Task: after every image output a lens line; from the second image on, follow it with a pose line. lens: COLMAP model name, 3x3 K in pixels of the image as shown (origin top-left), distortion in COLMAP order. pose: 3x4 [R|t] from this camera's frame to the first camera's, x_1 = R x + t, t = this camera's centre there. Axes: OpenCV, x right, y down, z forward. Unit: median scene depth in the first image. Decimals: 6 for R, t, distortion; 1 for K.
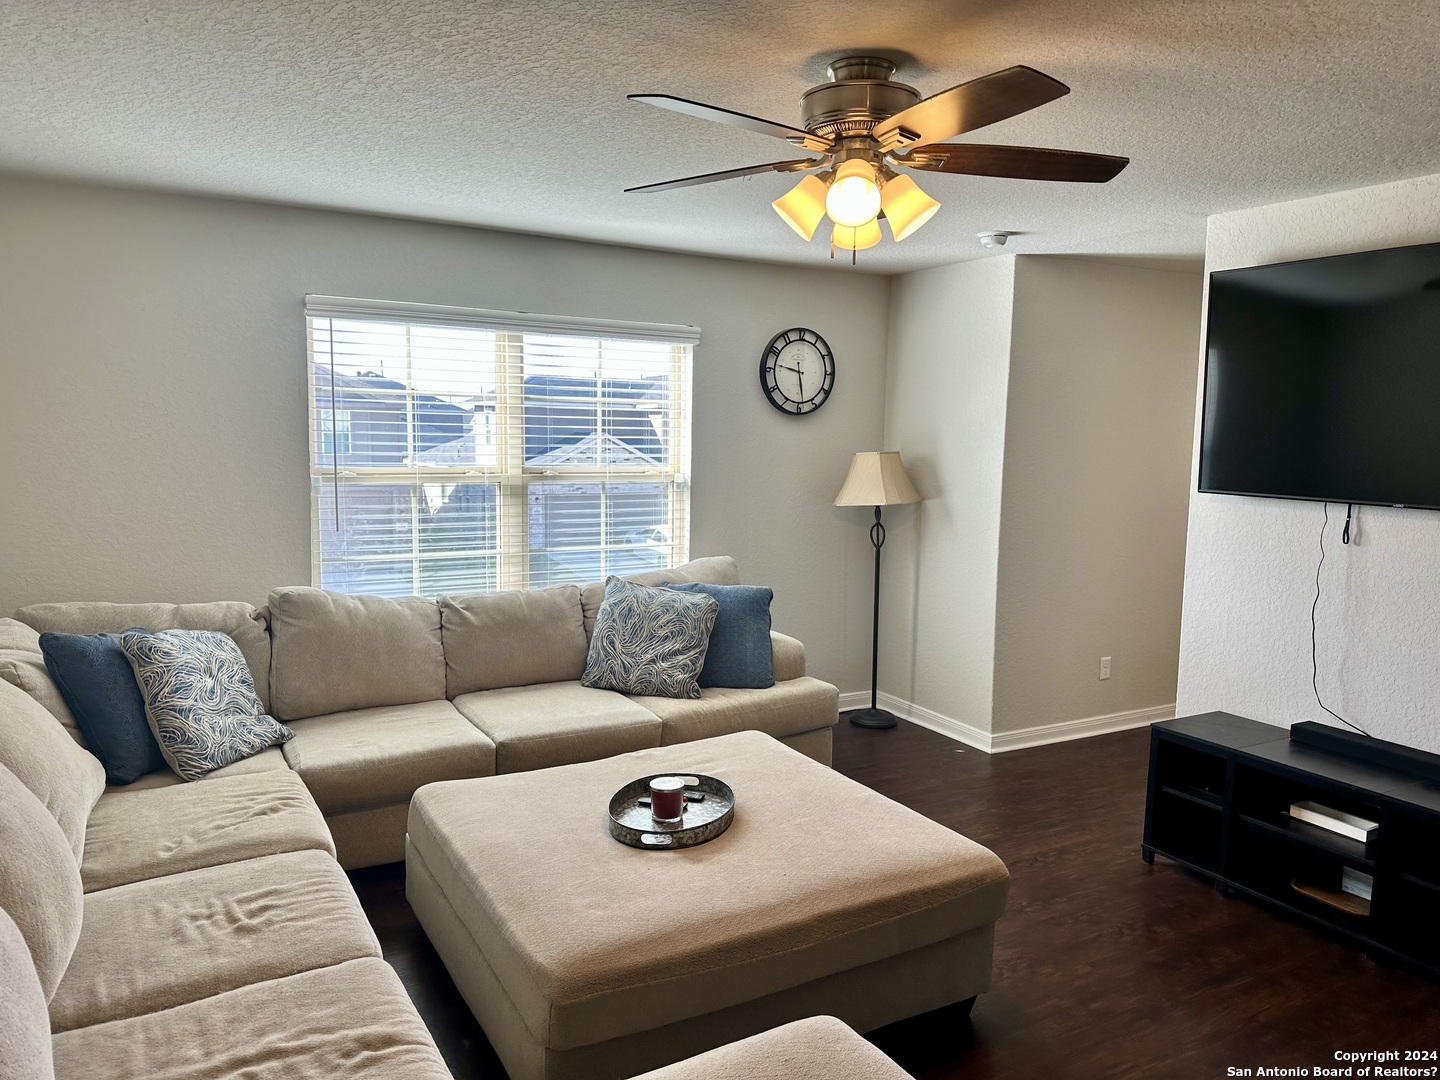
lens RADIAL K [[1014.9, 0, 719.1], [0, 1014.9, 543.5], [0, 0, 1]] dist [0.080967, -0.107562]
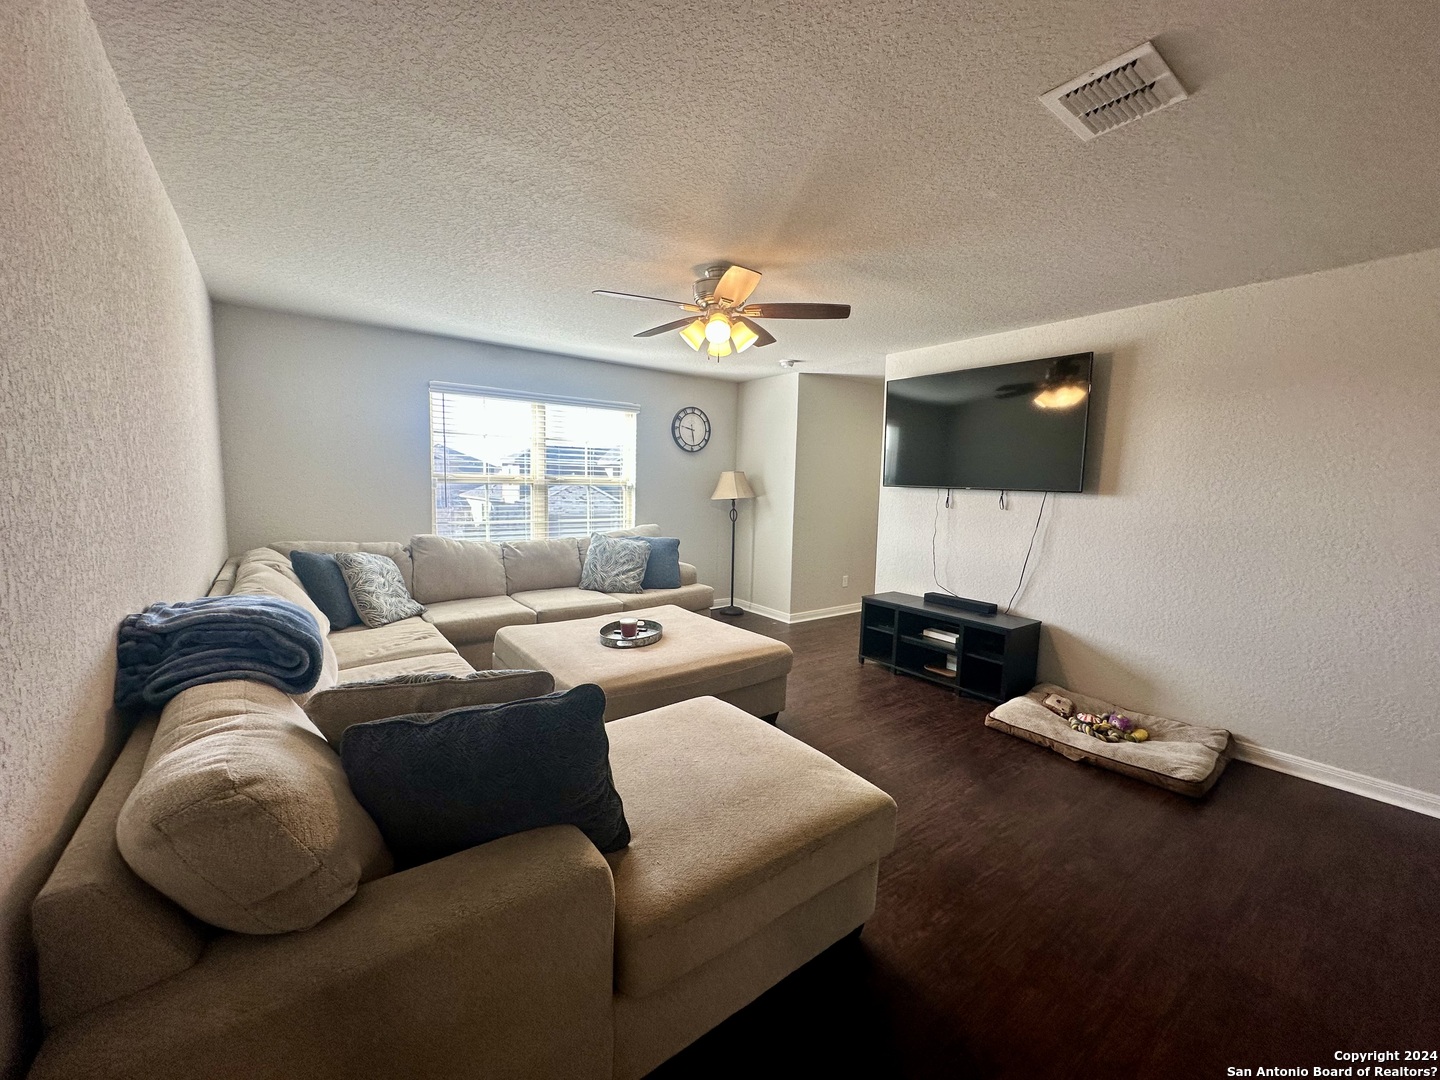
lens RADIAL K [[573.7, 0, 722.1], [0, 573.7, 536.7], [0, 0, 1]] dist [-0.001453, 0.000706]
pose [[0.991225, -0.006991, 0.132003, -0.014205], [0.008410, 0.999913, -0.010193, 0.068642], [-0.131920, 0.011214, 0.991197, -0.121903]]
